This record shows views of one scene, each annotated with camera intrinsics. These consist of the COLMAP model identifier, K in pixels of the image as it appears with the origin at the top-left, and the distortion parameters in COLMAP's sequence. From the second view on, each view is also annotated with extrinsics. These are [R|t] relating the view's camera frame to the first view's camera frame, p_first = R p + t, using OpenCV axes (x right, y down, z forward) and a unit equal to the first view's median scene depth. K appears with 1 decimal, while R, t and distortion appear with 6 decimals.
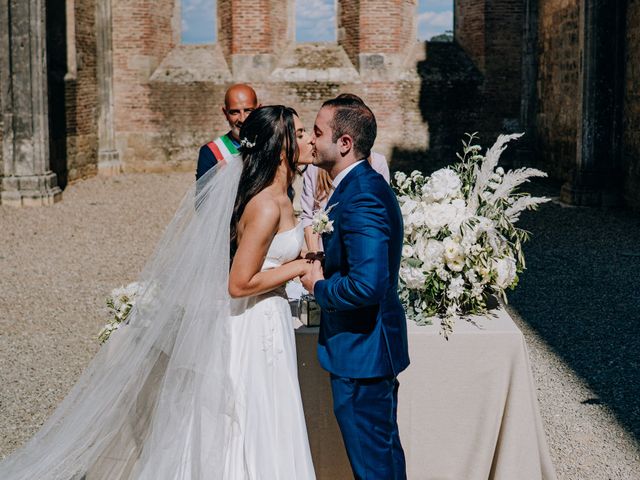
lens RADIAL K [[880.4, 0, 320.1], [0, 880.4, 240.5], [0, 0, 1]] dist [-0.181912, 0.000000]
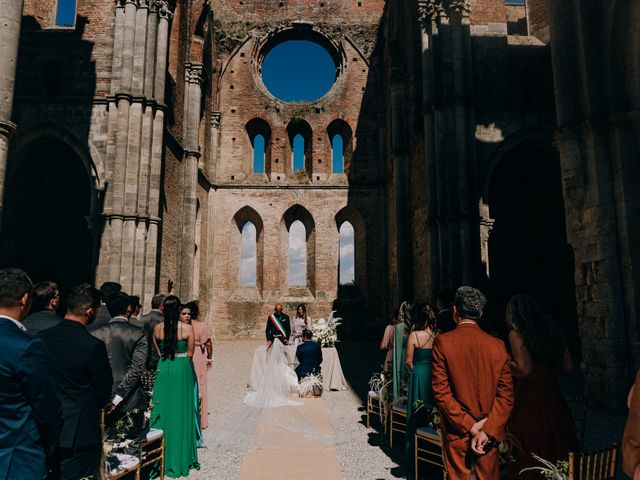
lens RADIAL K [[541.5, 0, 323.9], [0, 541.5, 240.4], [0, 0, 1]] dist [-0.072194, 0.000980]
pose [[0.999132, 0.005822, 0.041256, 0.006193], [0.006503, 0.956265, -0.292428, 0.092689], [-0.041154, 0.292443, 0.955397, -0.482005]]
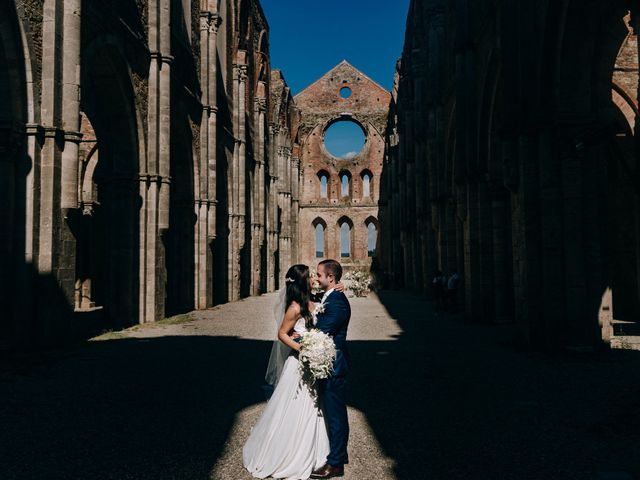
lens RADIAL K [[541.5, 0, 318.4], [0, 541.5, 240.0], [0, 0, 1]] dist [-0.072194, 0.000980]
pose [[0.997884, -0.004172, -0.064884, 0.042699], [-0.009632, 0.977443, -0.210979, 0.298975], [0.064301, 0.211157, 0.975335, -1.889981]]
